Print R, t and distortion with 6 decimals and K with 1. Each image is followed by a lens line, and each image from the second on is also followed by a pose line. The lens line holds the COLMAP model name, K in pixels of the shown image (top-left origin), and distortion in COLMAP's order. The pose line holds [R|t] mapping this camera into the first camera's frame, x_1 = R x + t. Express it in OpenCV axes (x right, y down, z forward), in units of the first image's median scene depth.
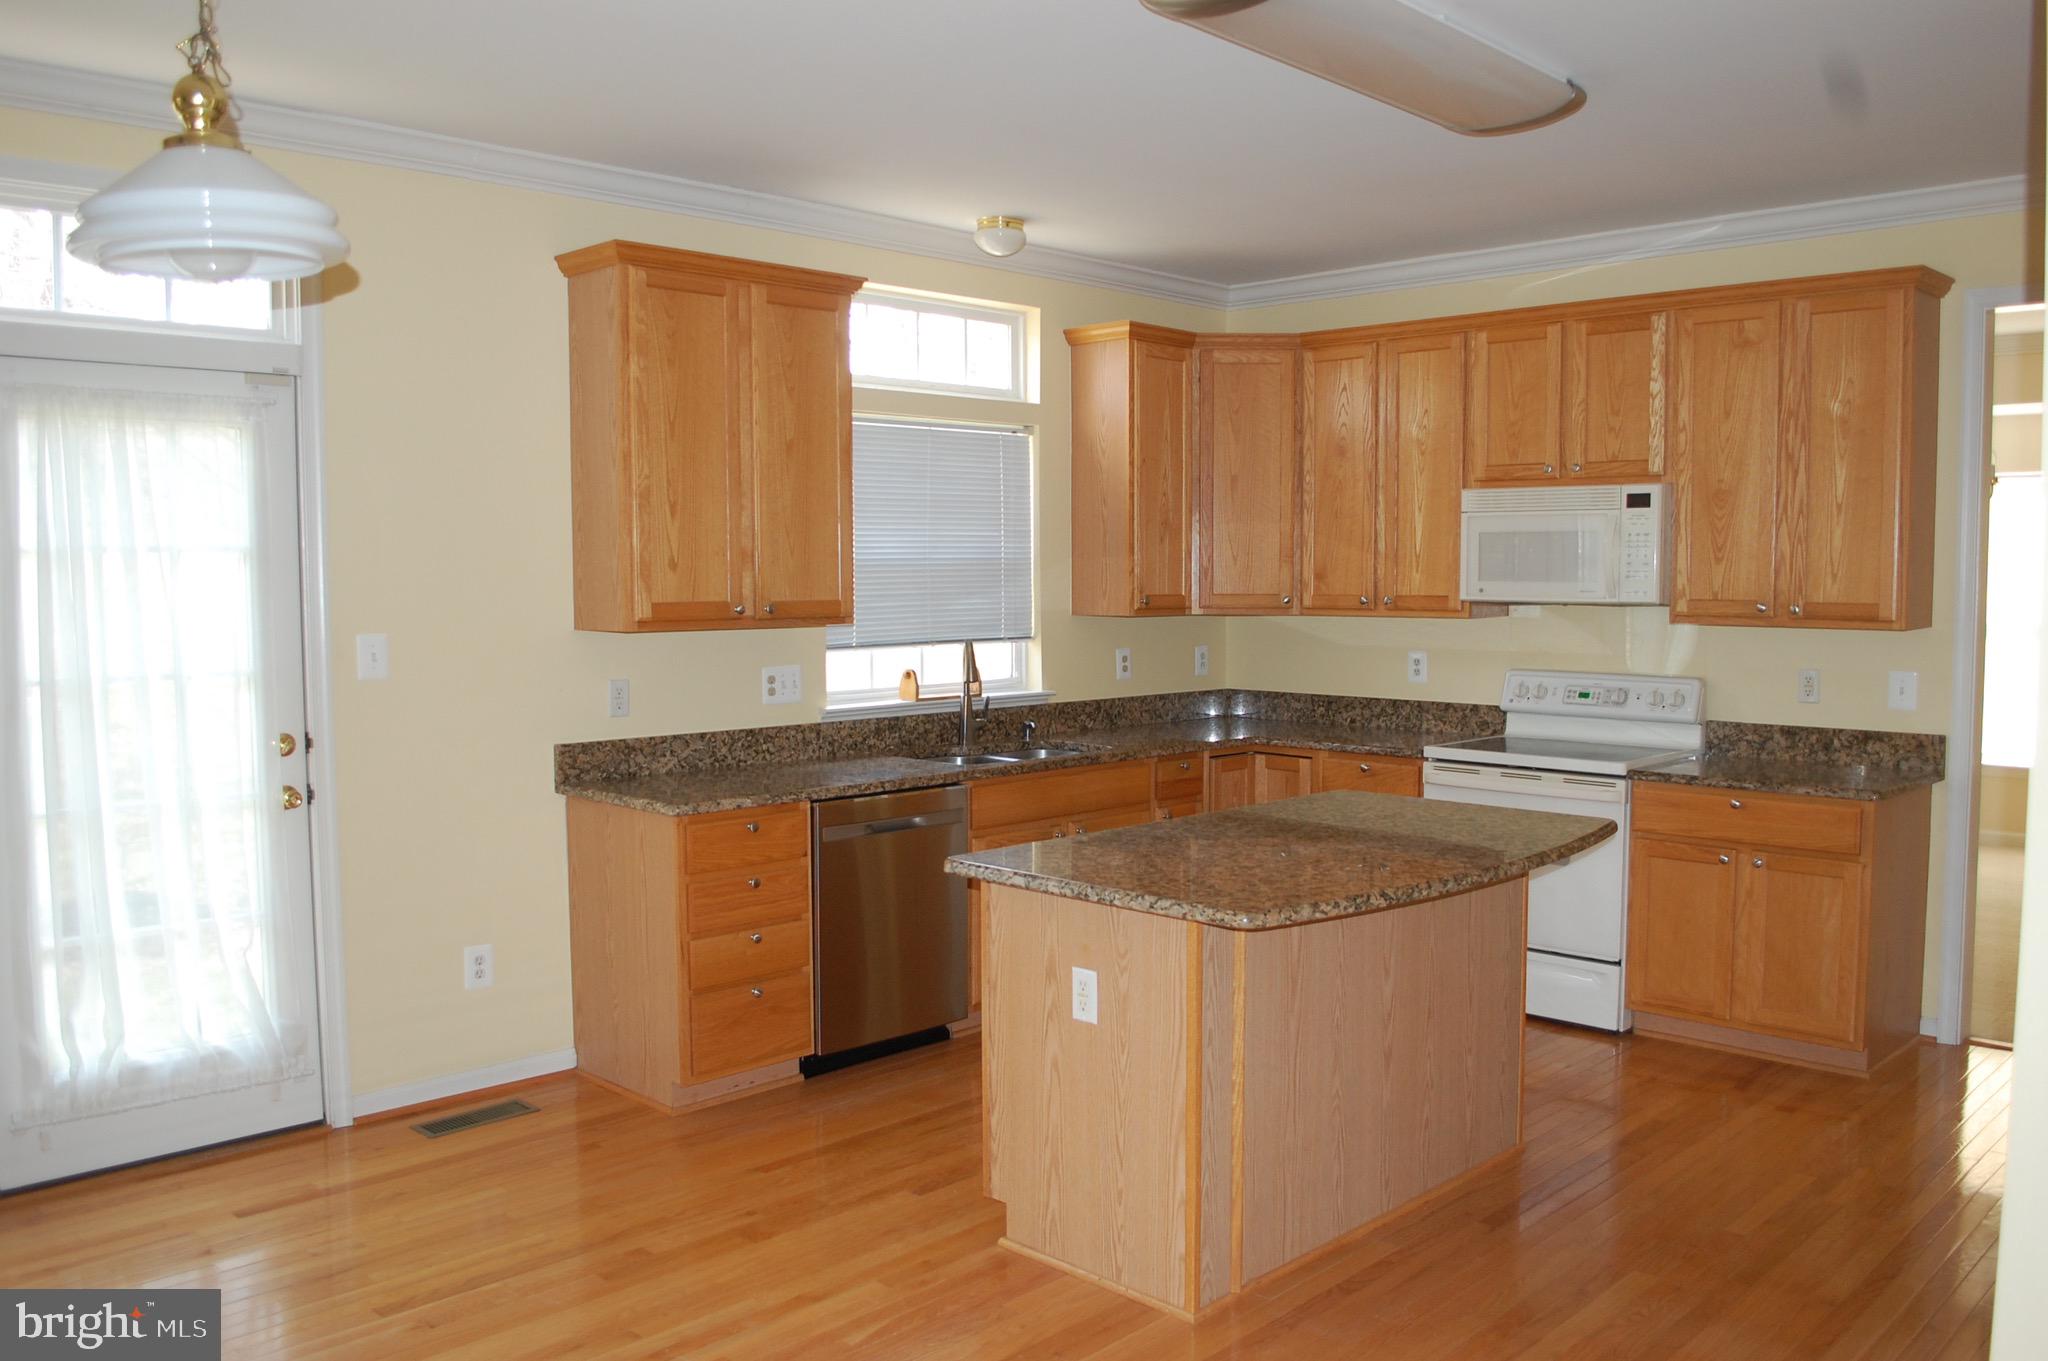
lens RADIAL K [[1660.7, 0, 1038.2], [0, 1660.7, 683.2], [0, 0, 1]] dist [-0.086095, 0.010248]
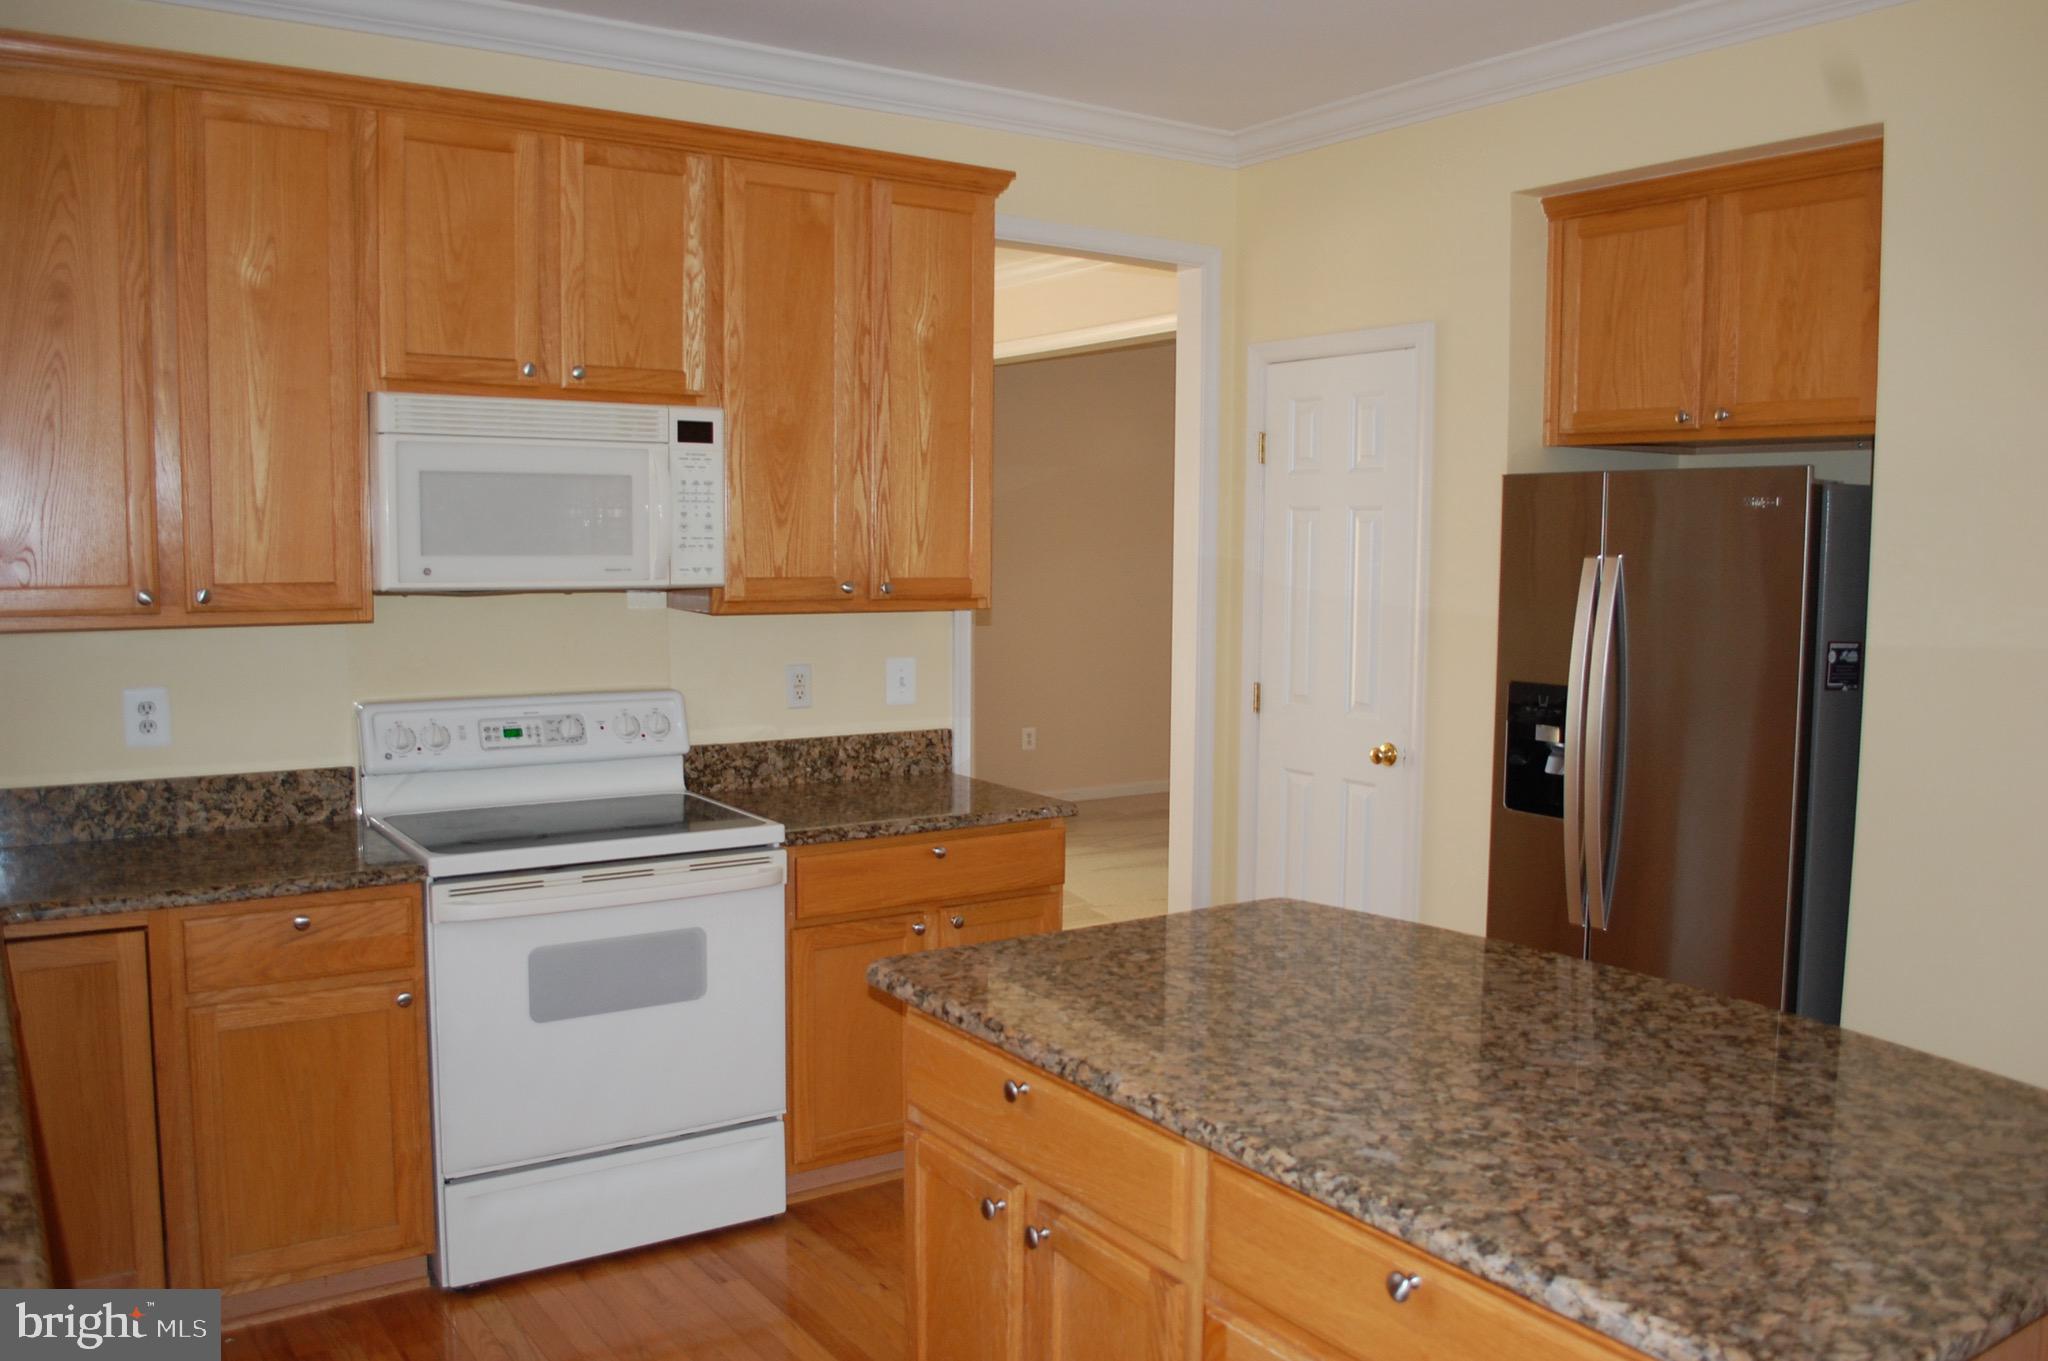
lens RADIAL K [[1660.7, 0, 1026.2], [0, 1660.7, 685.5], [0, 0, 1]] dist [-0.086095, 0.010248]
pose [[0.185220, -0.089223, 0.978638, -0.273277], [0.056025, 0.995209, 0.080130, -0.055037], [-0.981099, 0.039987, 0.189331, 0.743140]]
